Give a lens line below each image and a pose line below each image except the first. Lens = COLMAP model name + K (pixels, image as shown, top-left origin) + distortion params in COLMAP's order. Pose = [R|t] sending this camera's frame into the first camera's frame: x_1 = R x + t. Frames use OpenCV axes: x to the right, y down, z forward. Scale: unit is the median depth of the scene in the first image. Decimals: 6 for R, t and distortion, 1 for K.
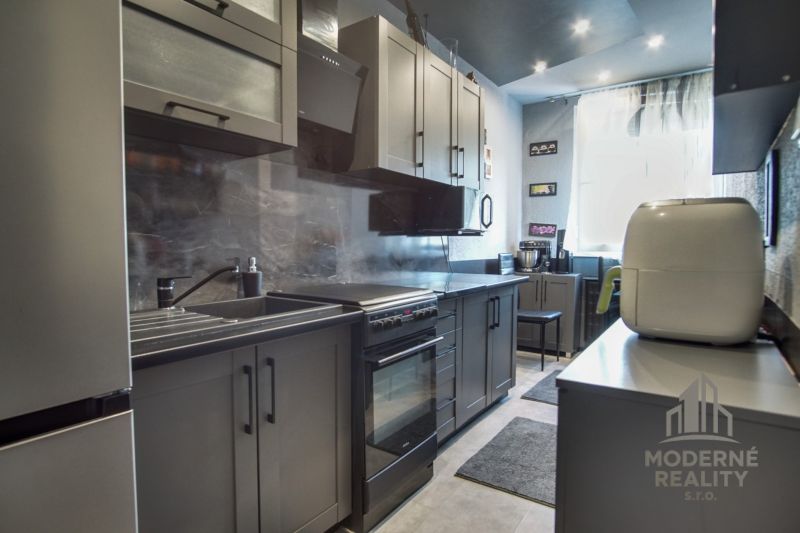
lens RADIAL K [[441.8, 0, 397.1], [0, 441.8, 267.3], [0, 0, 1]] dist [-0.033526, 0.006685]
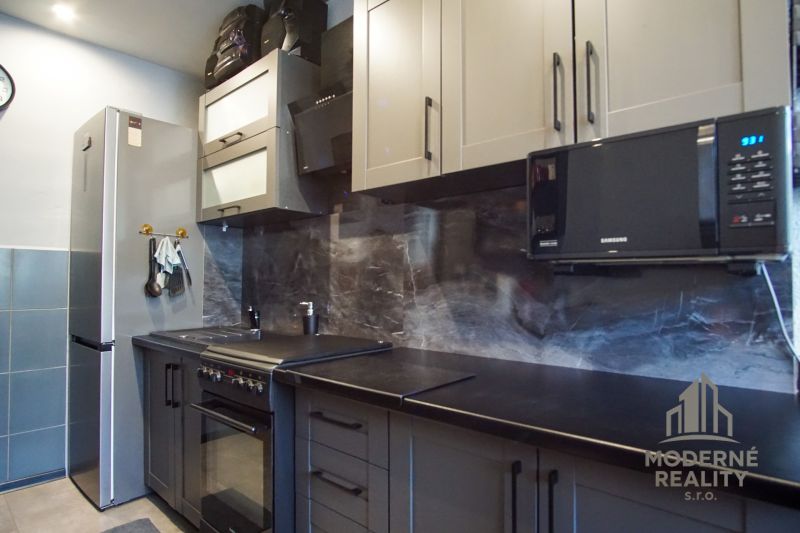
lens RADIAL K [[441.8, 0, 398.6], [0, 441.8, 270.4], [0, 0, 1]] dist [-0.033526, 0.006685]
pose [[-0.111931, -0.029726, -0.993271, 0.707194], [-0.050900, 0.998412, -0.024144, -0.078759], [0.992412, 0.047855, -0.113266, 1.185480]]
